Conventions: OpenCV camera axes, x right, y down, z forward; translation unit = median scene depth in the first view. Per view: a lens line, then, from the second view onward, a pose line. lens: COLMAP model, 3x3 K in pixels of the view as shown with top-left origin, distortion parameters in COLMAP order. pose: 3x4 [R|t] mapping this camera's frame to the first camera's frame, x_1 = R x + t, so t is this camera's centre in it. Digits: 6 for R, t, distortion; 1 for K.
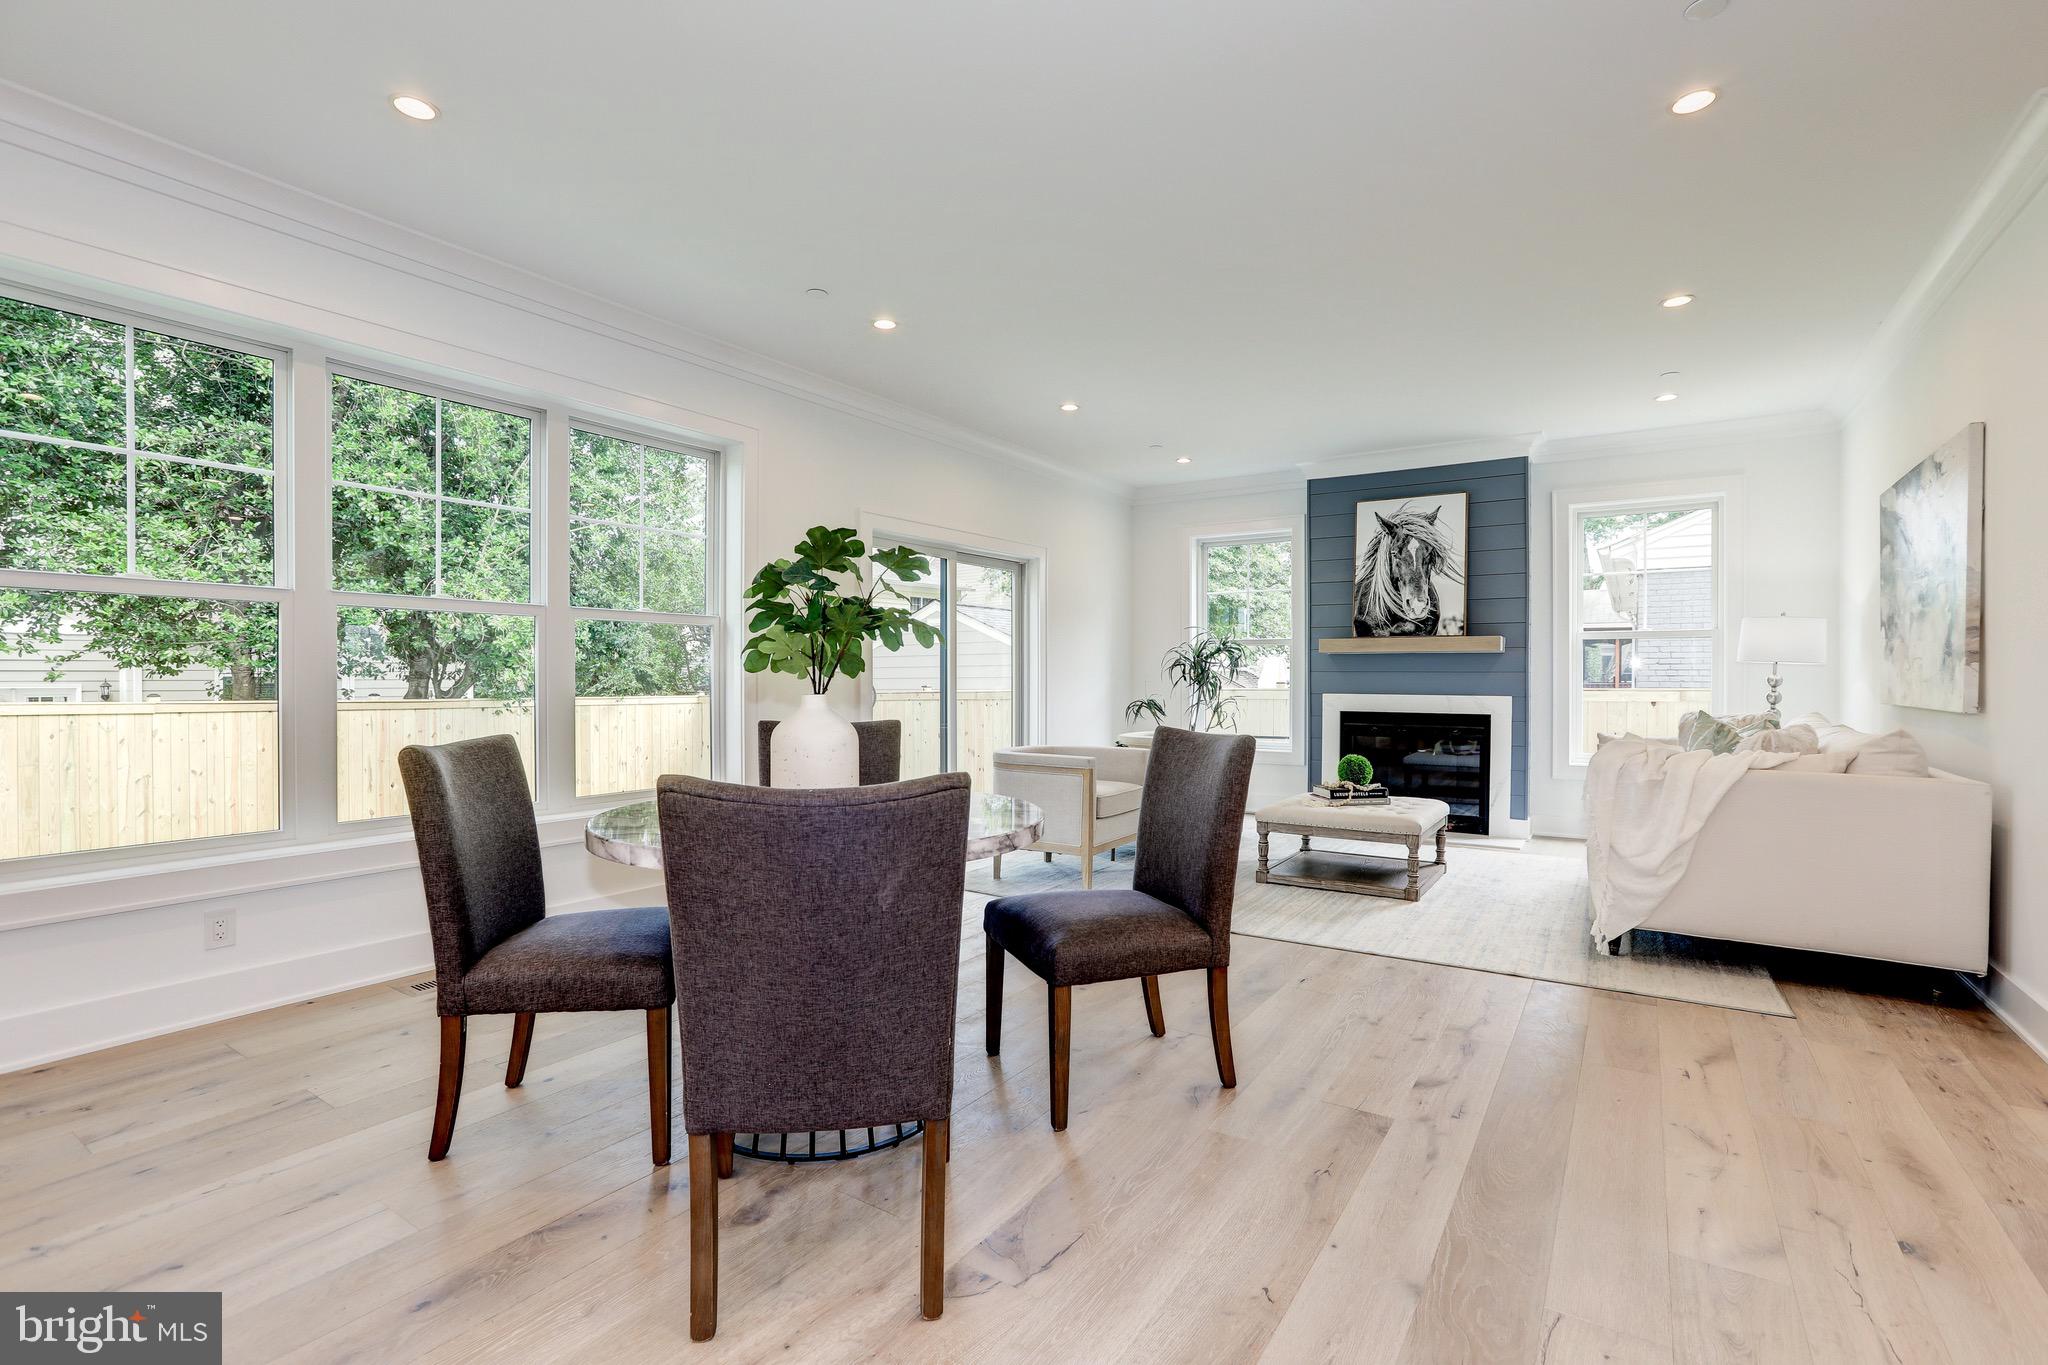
lens RADIAL K [[927.6, 0, 1031.1], [0, 927.6, 689.9], [0, 0, 1]] dist [-0.040734, 0.015345]
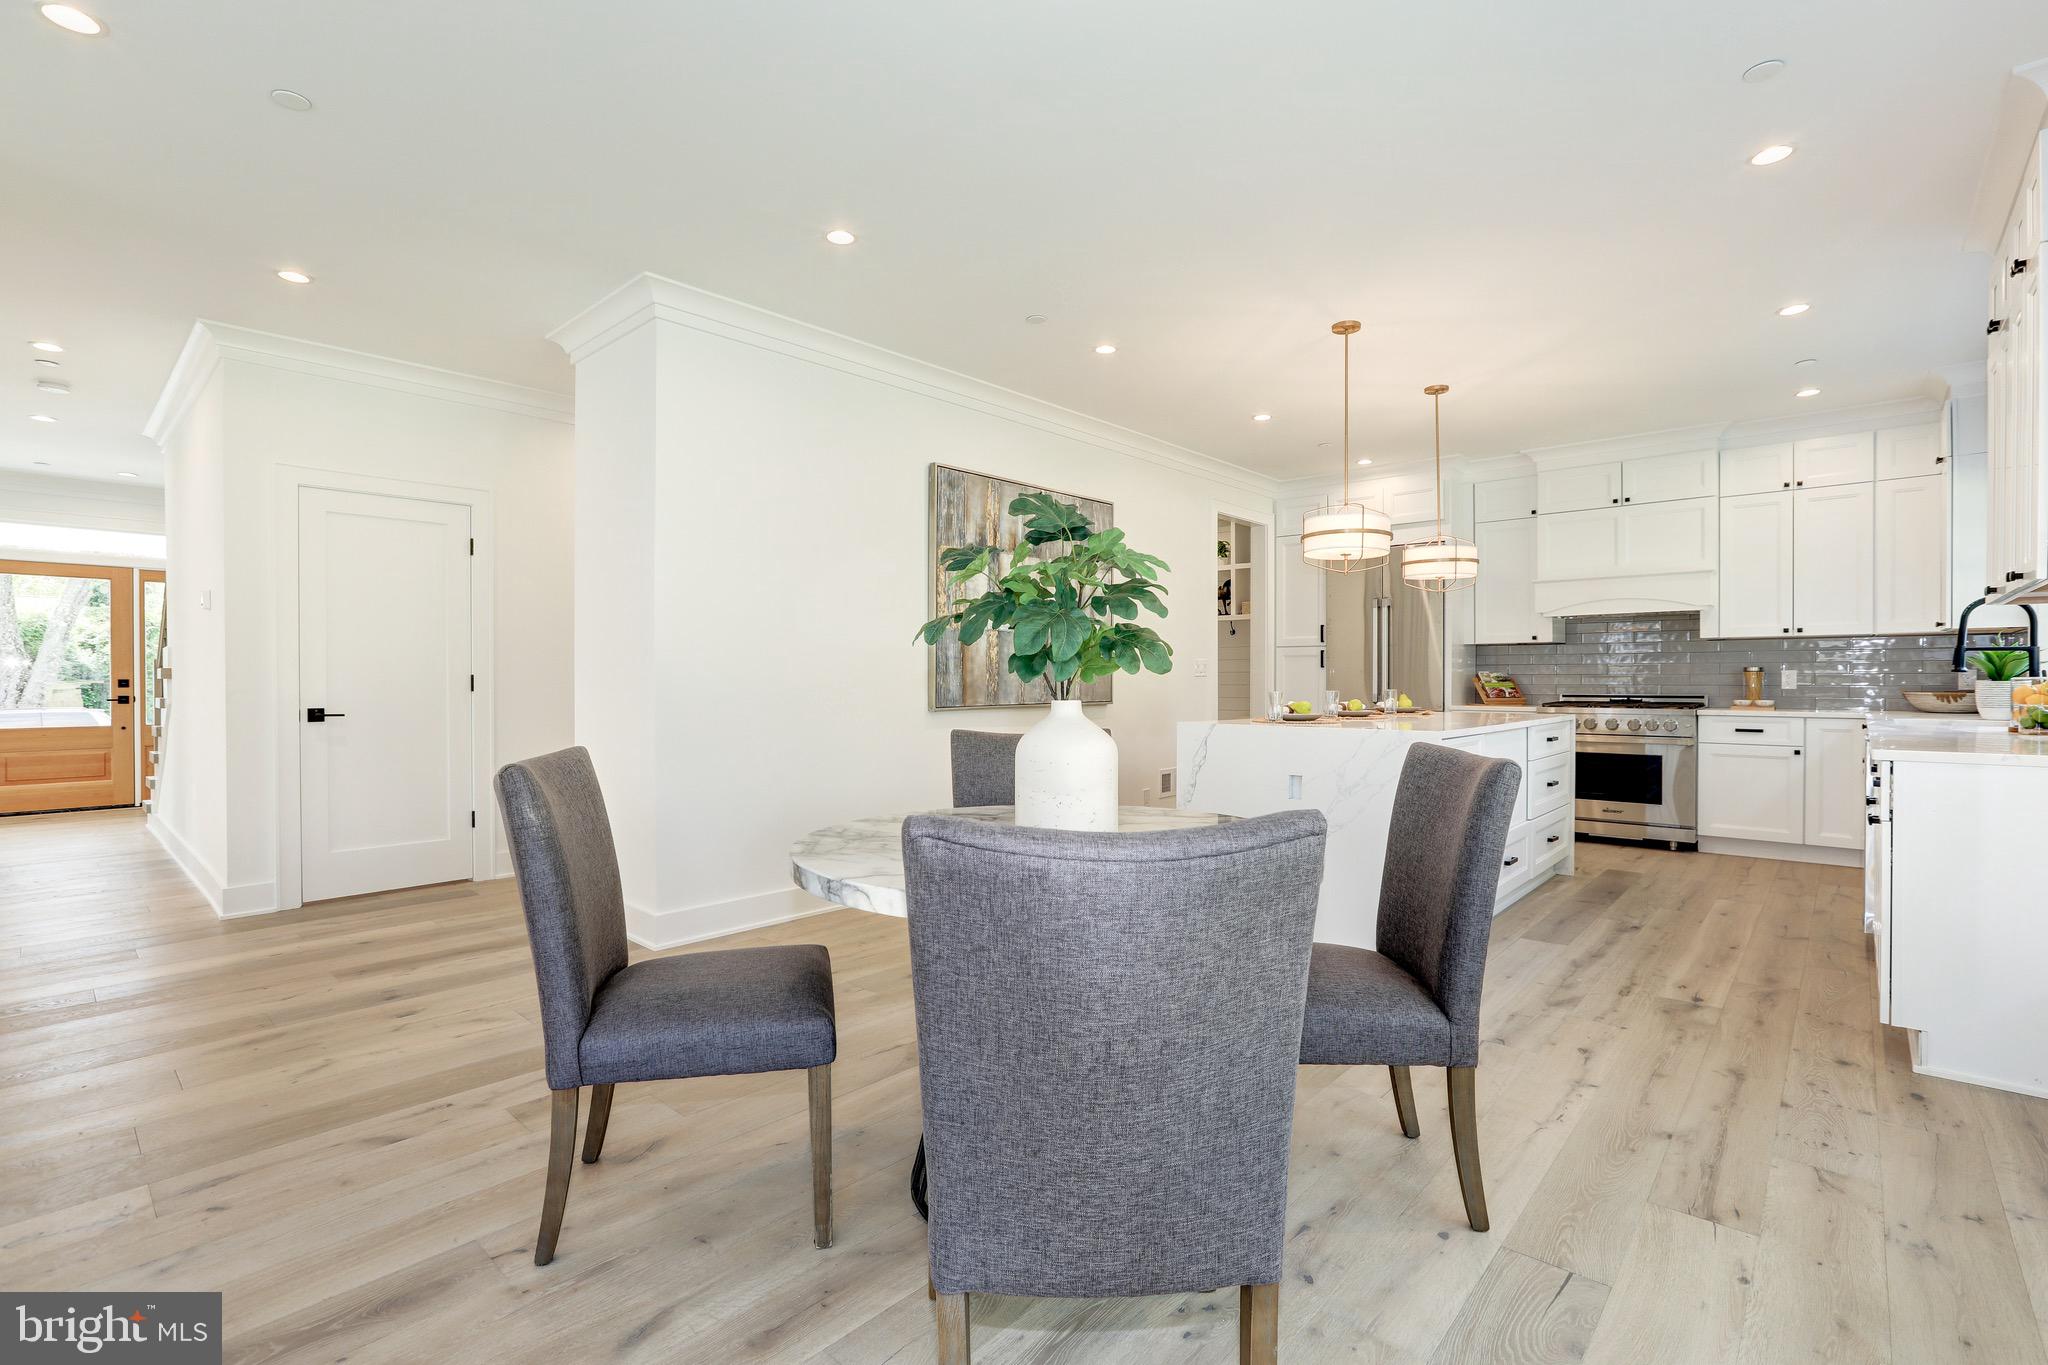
lens RADIAL K [[927.6, 0, 1026.2], [0, 927.6, 685.7], [0, 0, 1]] dist [-0.040734, 0.015345]
pose [[-0.988698, -0.001312, 0.149913, -0.122637], [0.002376, 0.999699, 0.024415, -0.010834], [-0.149900, 0.024496, -0.988398, 0.693572]]
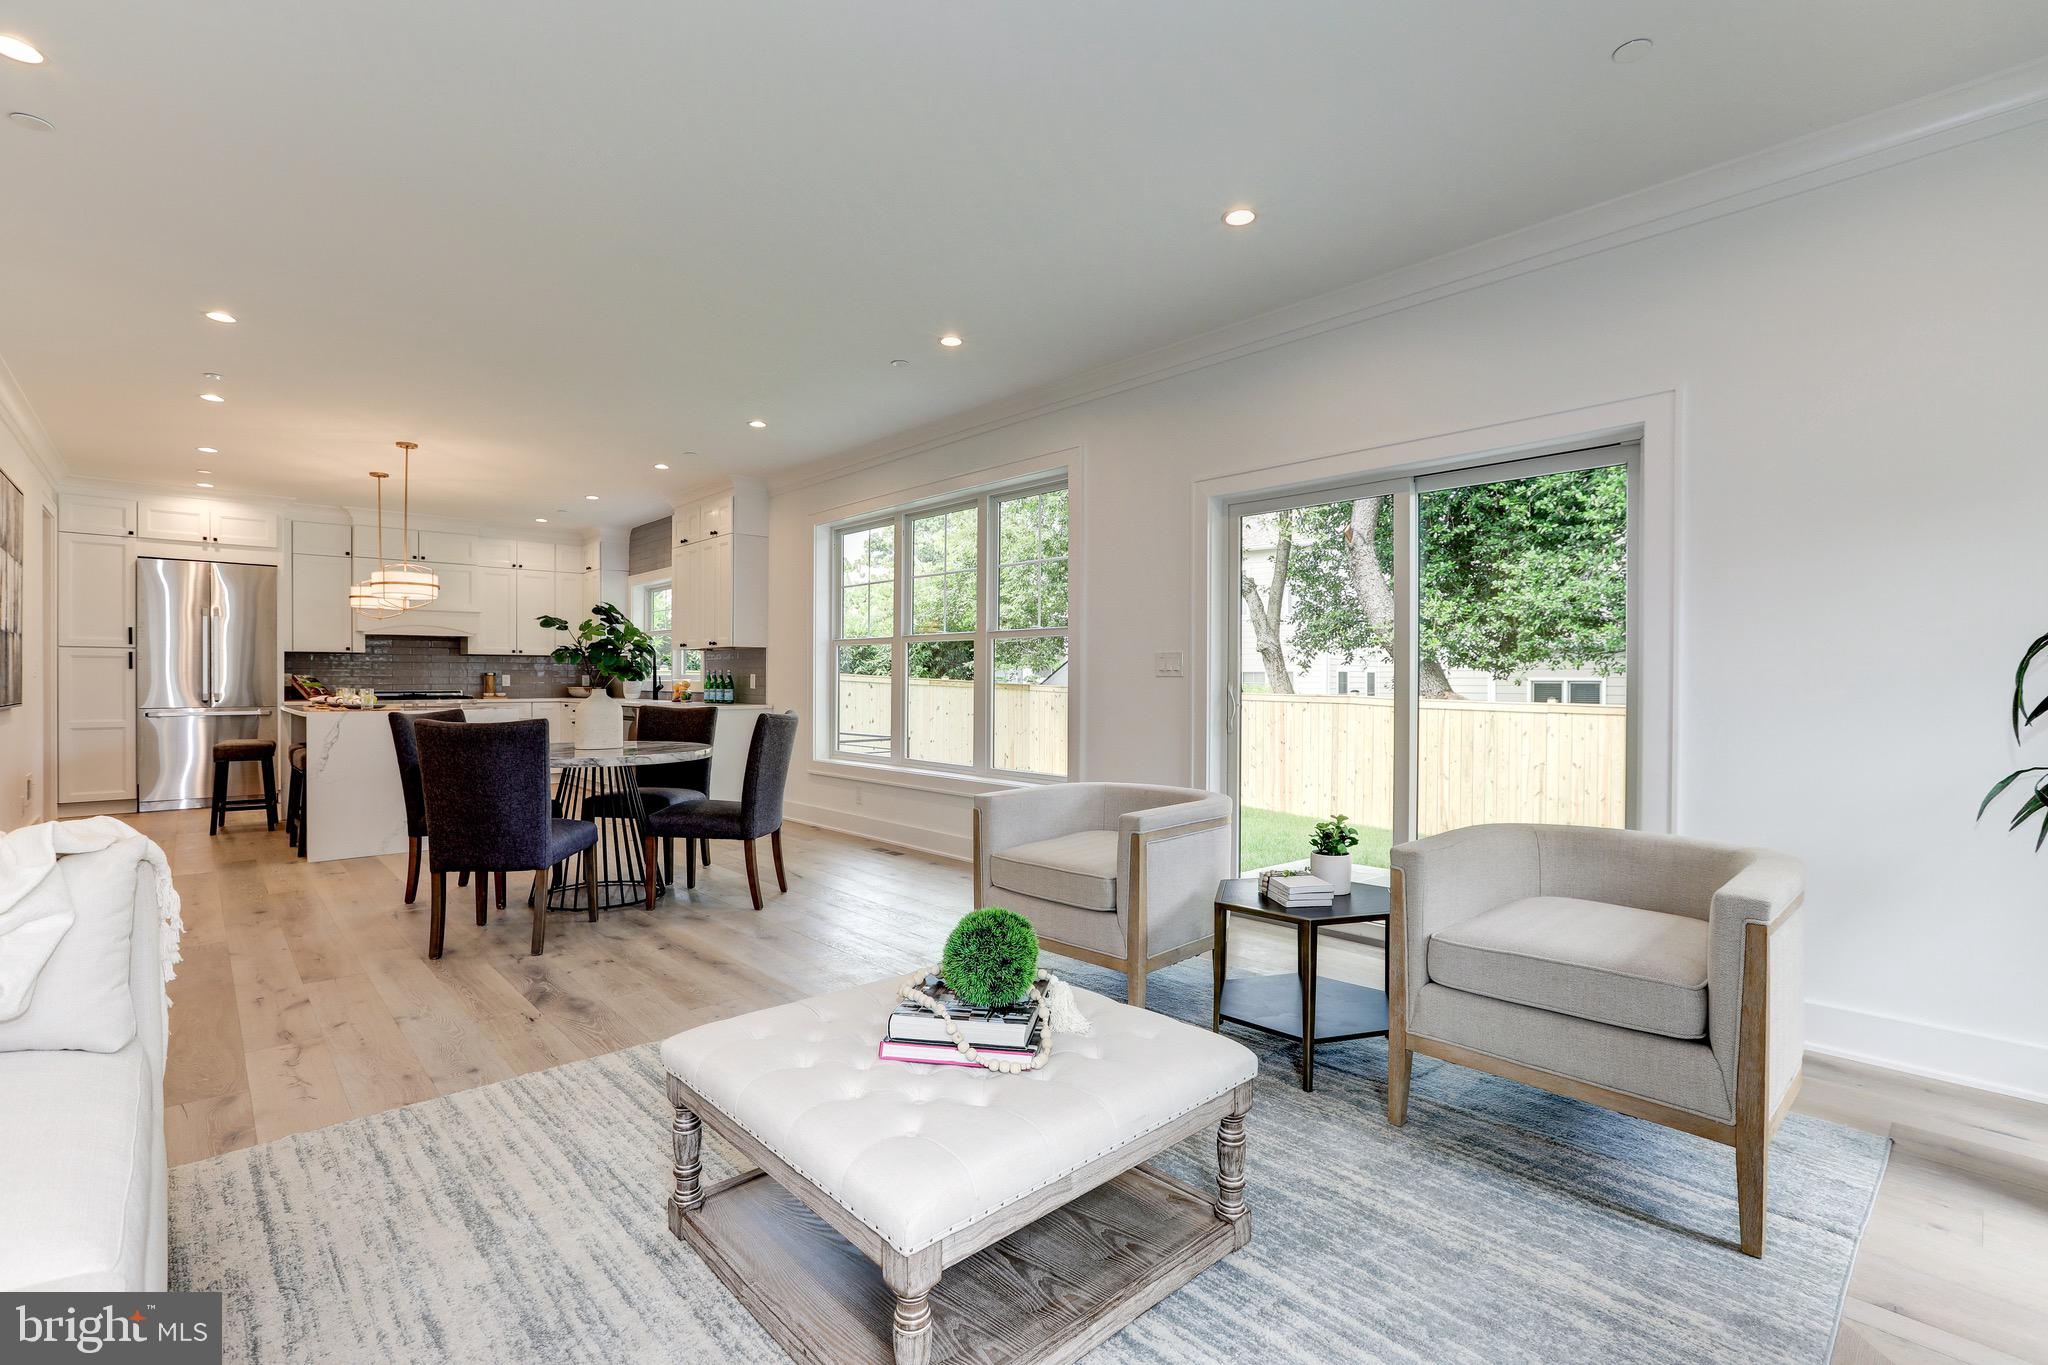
lens RADIAL K [[927.6, 0, 1034.4], [0, 927.6, 680.4], [0, 0, 1]] dist [-0.040734, 0.015345]
pose [[-0.229674, -0.000921, -0.973267, 0.556926], [-0.017104, 0.999849, 0.003090, -0.012978], [0.973117, 0.017357, -0.229655, 0.891431]]
